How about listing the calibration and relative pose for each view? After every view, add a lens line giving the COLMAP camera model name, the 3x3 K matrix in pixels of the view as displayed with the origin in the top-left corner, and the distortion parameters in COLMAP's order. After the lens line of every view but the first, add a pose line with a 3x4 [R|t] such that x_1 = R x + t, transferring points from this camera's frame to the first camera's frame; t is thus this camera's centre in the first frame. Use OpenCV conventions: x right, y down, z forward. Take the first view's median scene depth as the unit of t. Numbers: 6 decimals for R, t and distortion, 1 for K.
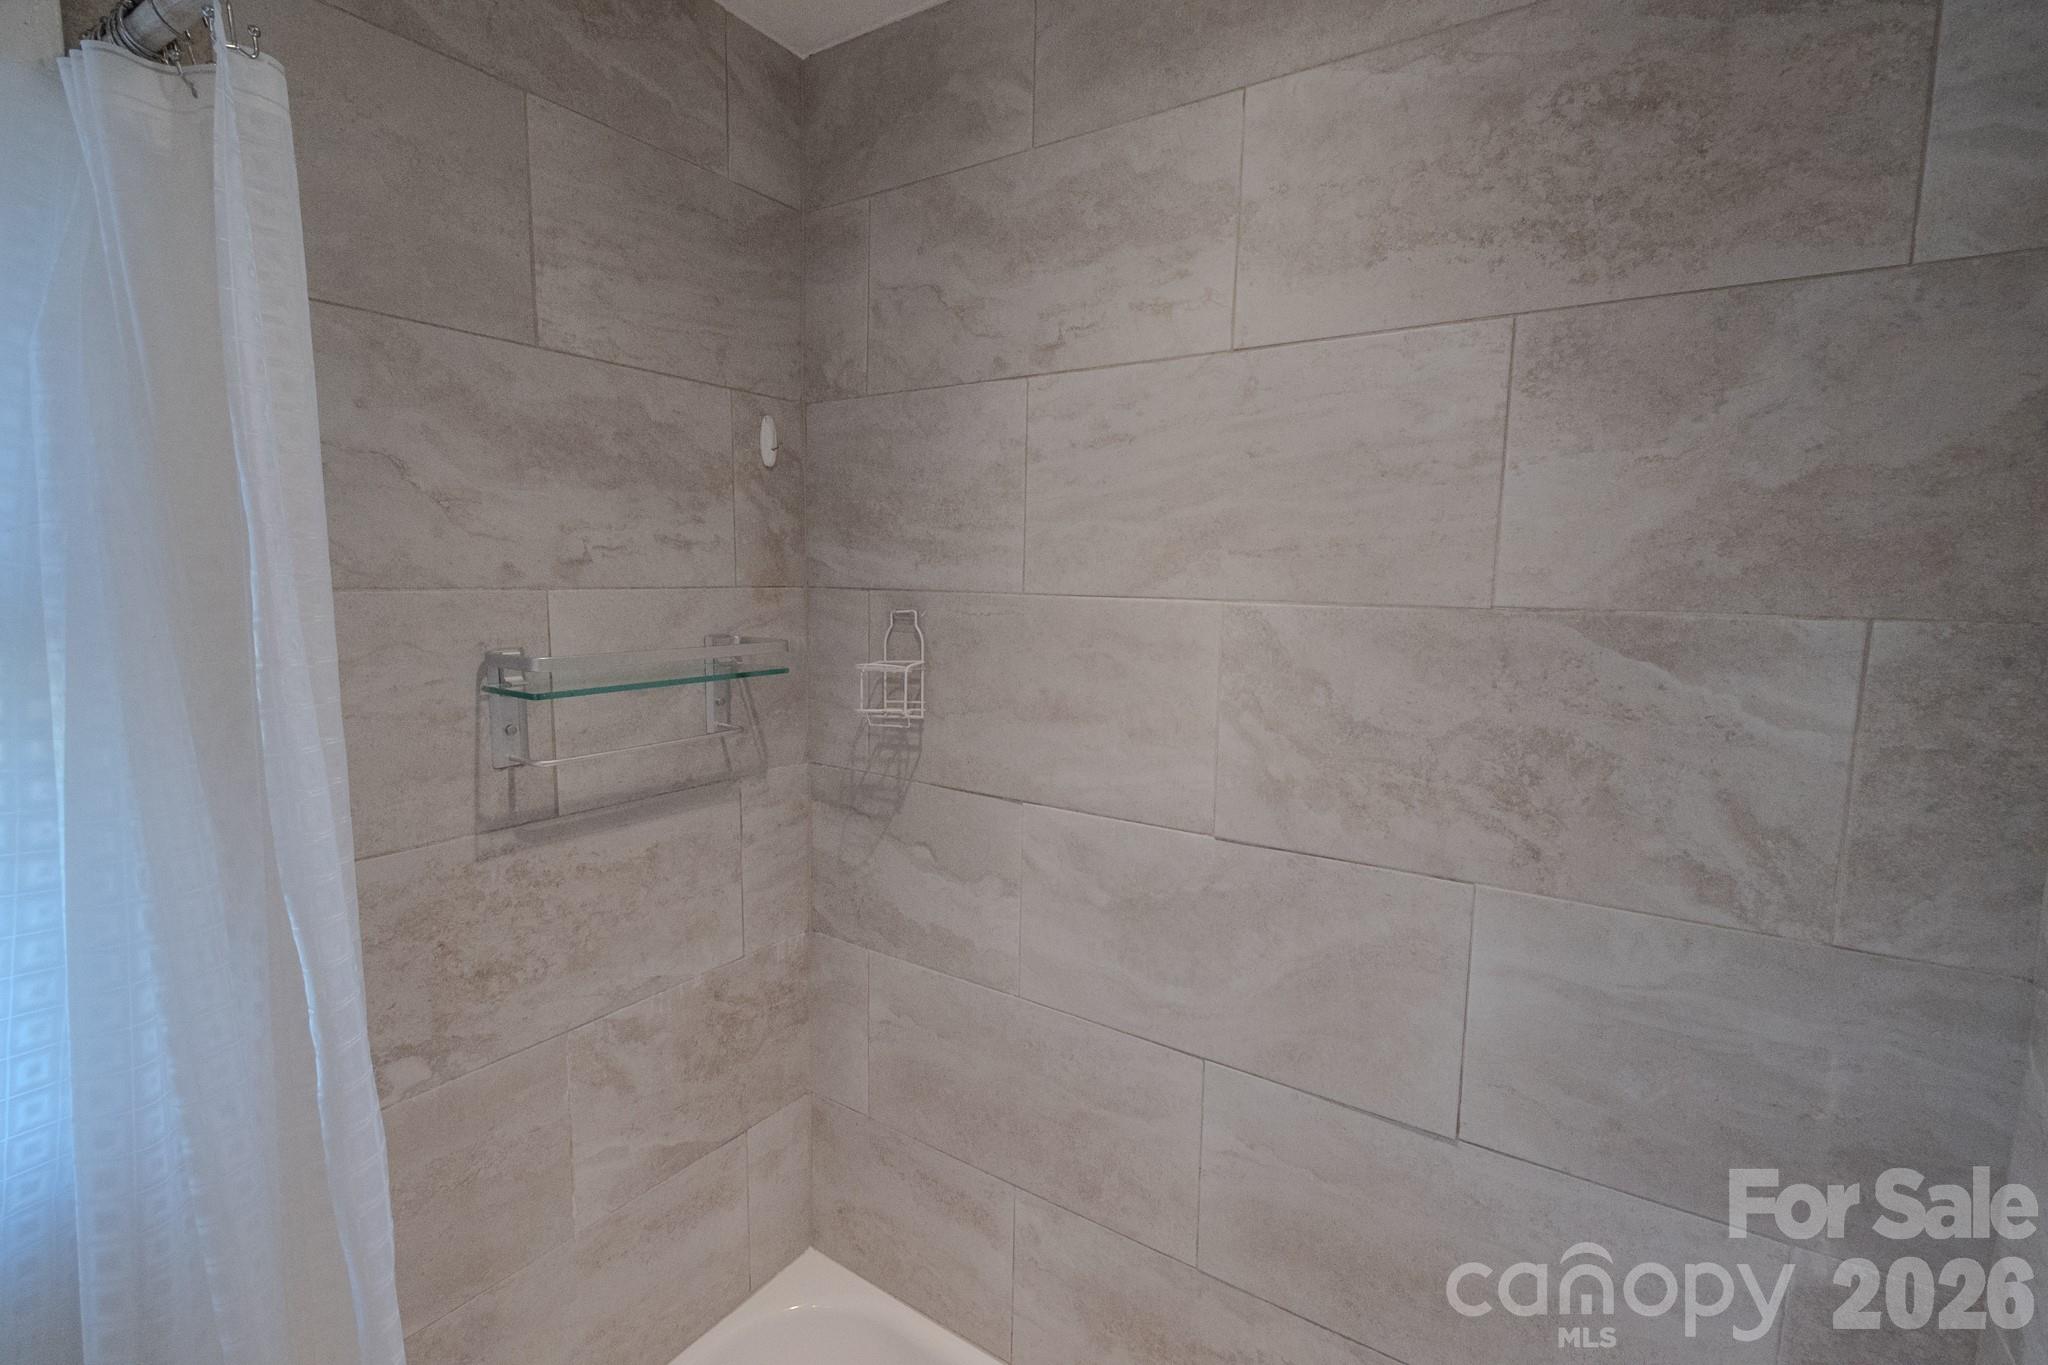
lens RADIAL K [[909.9, 0, 1022.7], [0, 909.9, 677.4], [0, 0, 1]] dist [0.007955, -0.005270]
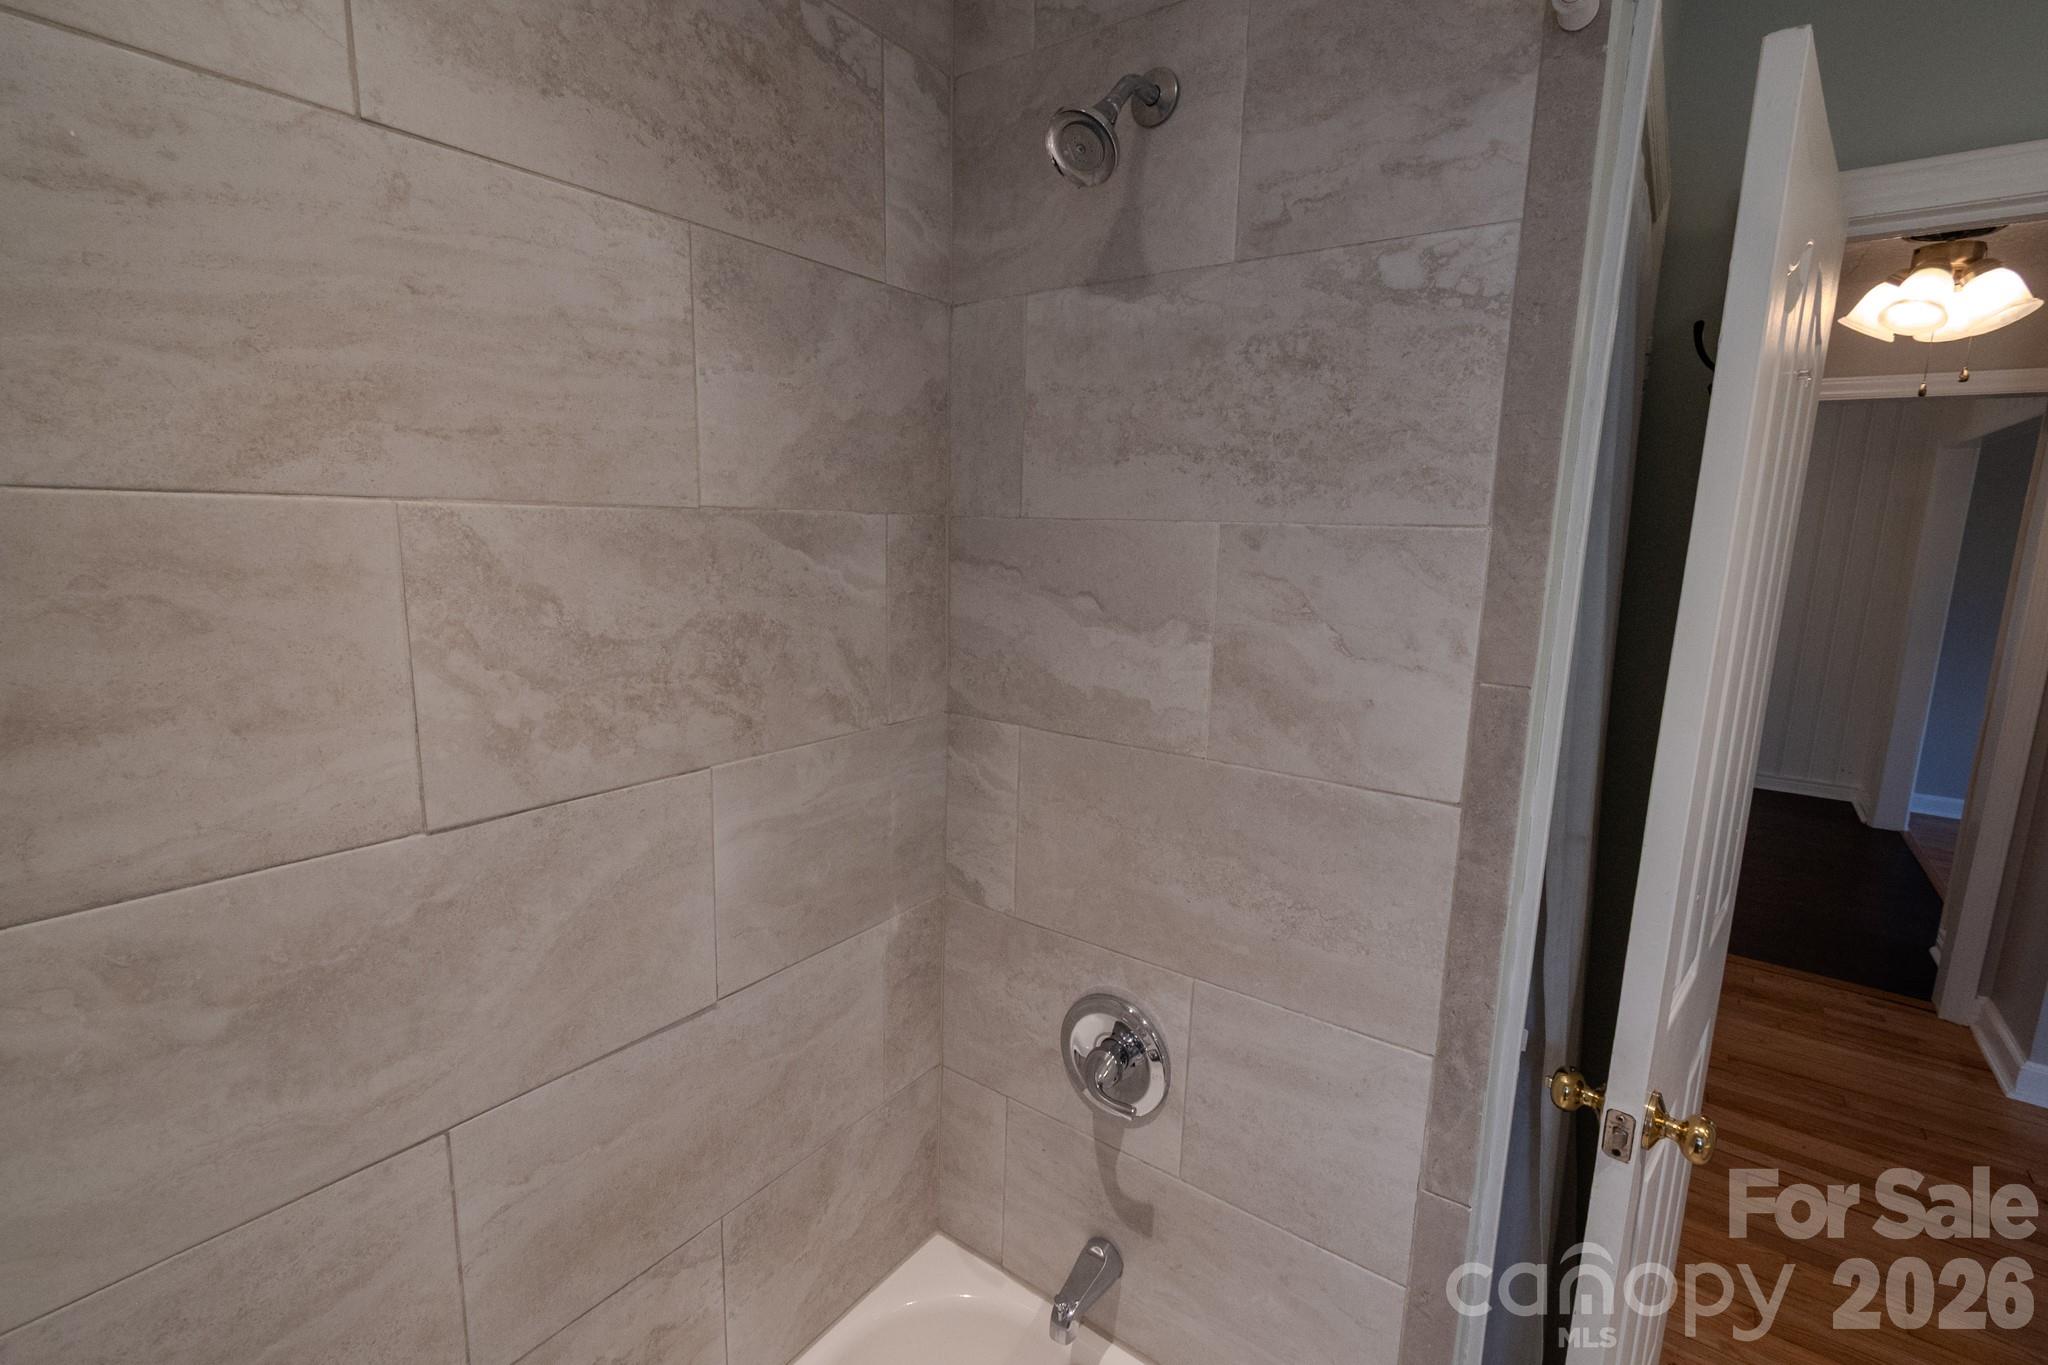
lens RADIAL K [[909.9, 0, 1027.0], [0, 909.9, 672.4], [0, 0, 1]] dist [0.007955, -0.005270]
pose [[0.049140, -0.180244, 0.982394, -0.538428], [0.083507, 0.980880, 0.175789, -0.042568], [-0.995295, 0.073398, 0.063252, 0.567865]]
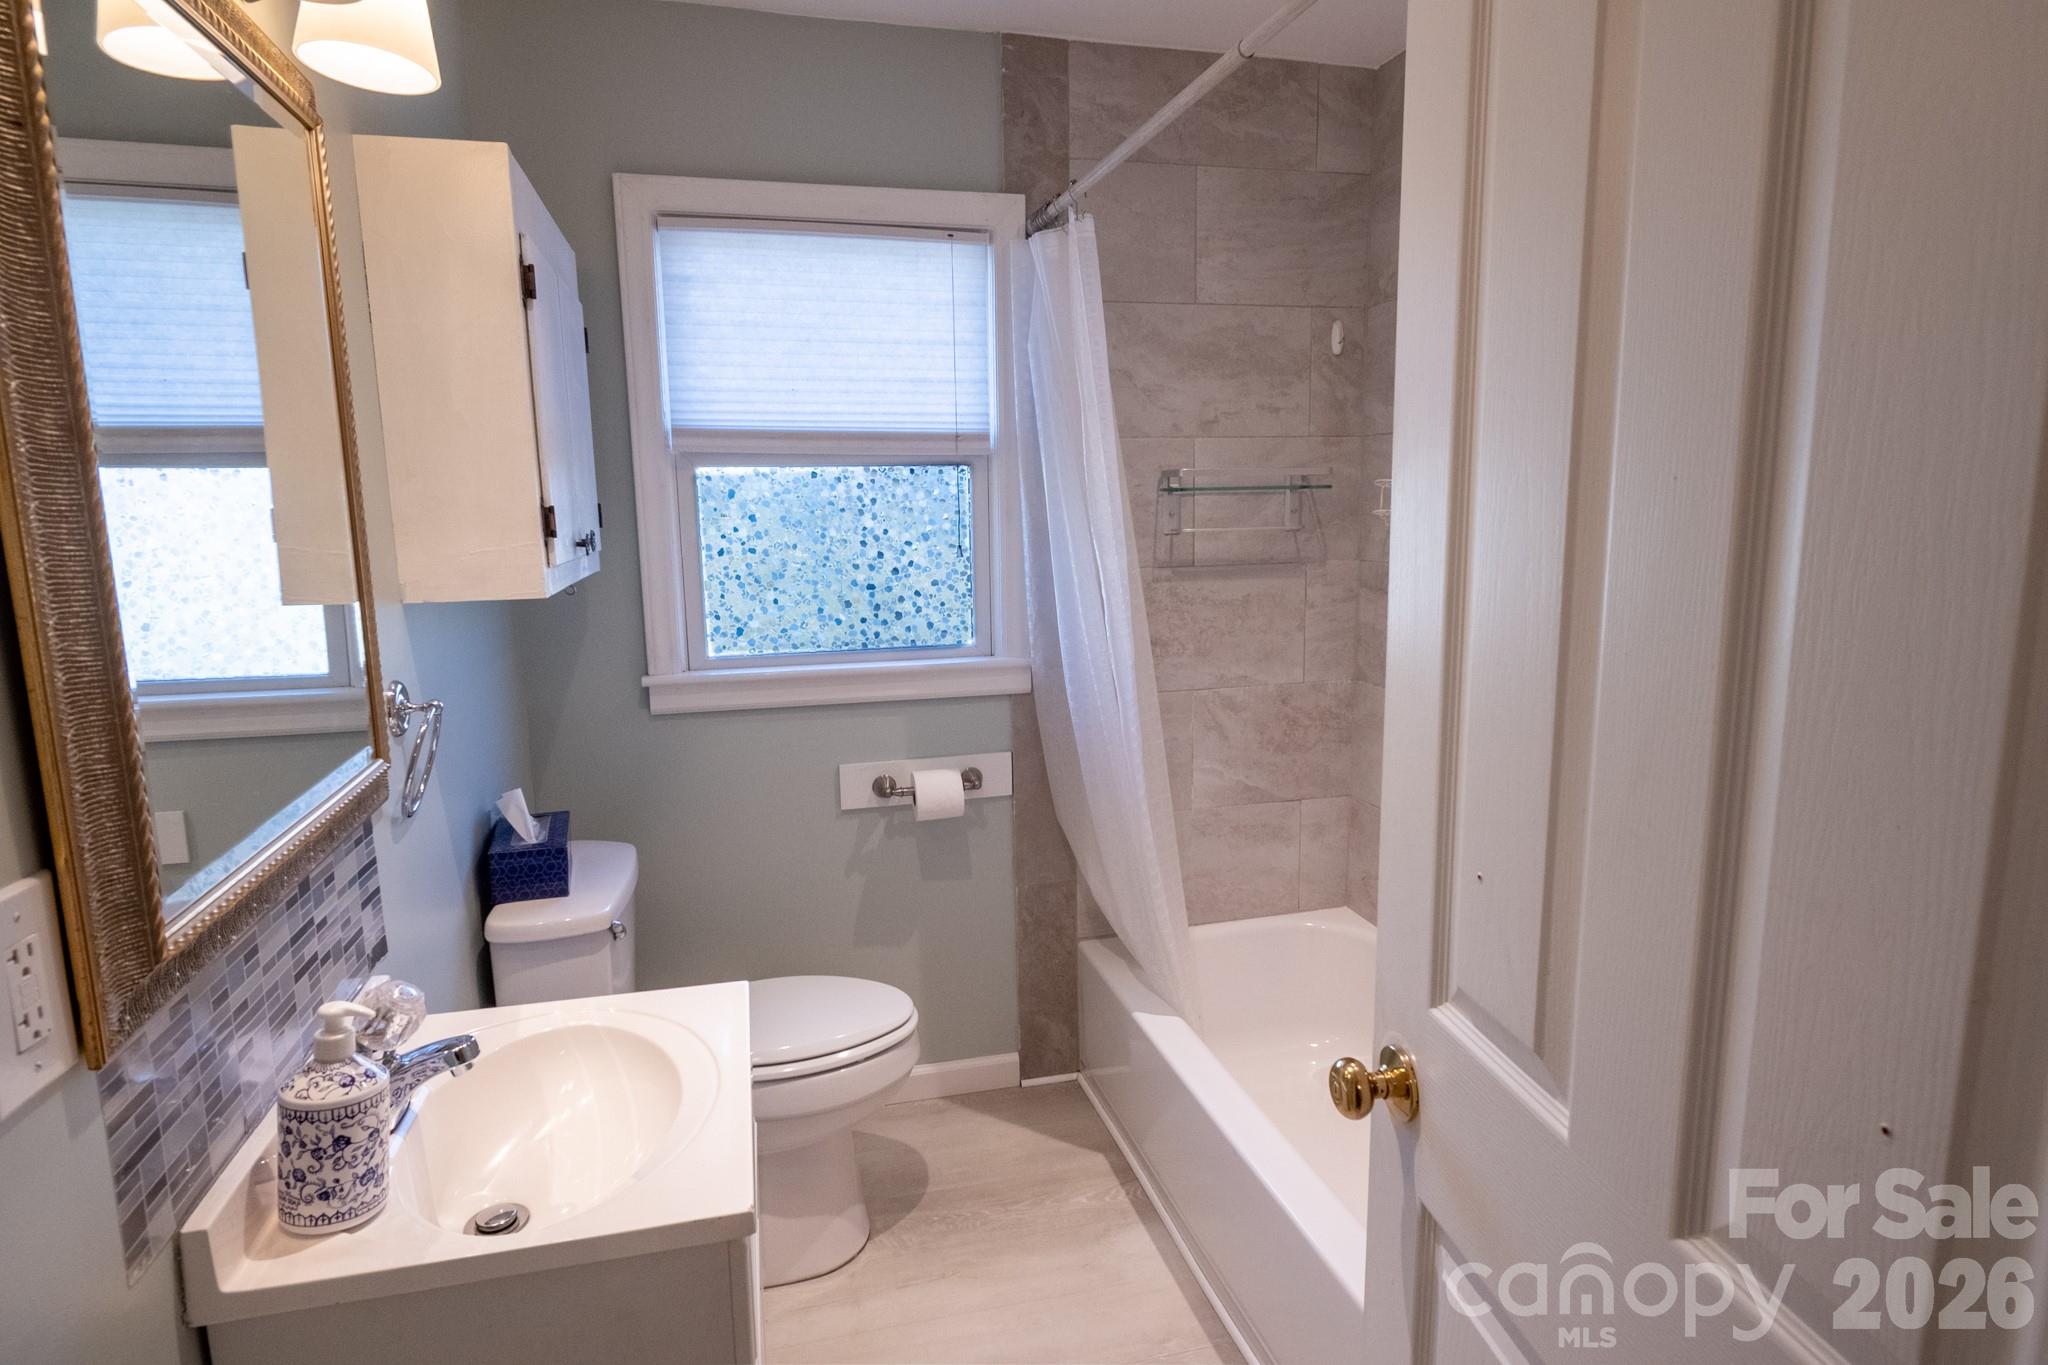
lens RADIAL K [[1117.8, 0, 1027.7], [0, 1117.8, 678.3], [0, 0, 1]] dist [0.001258, -0.004495]
pose [[0.752890, 0.081205, -0.653117, 0.713469], [-0.046428, 0.996440, 0.070372, 0.237000], [0.656507, -0.022659, 0.753980, -0.898705]]
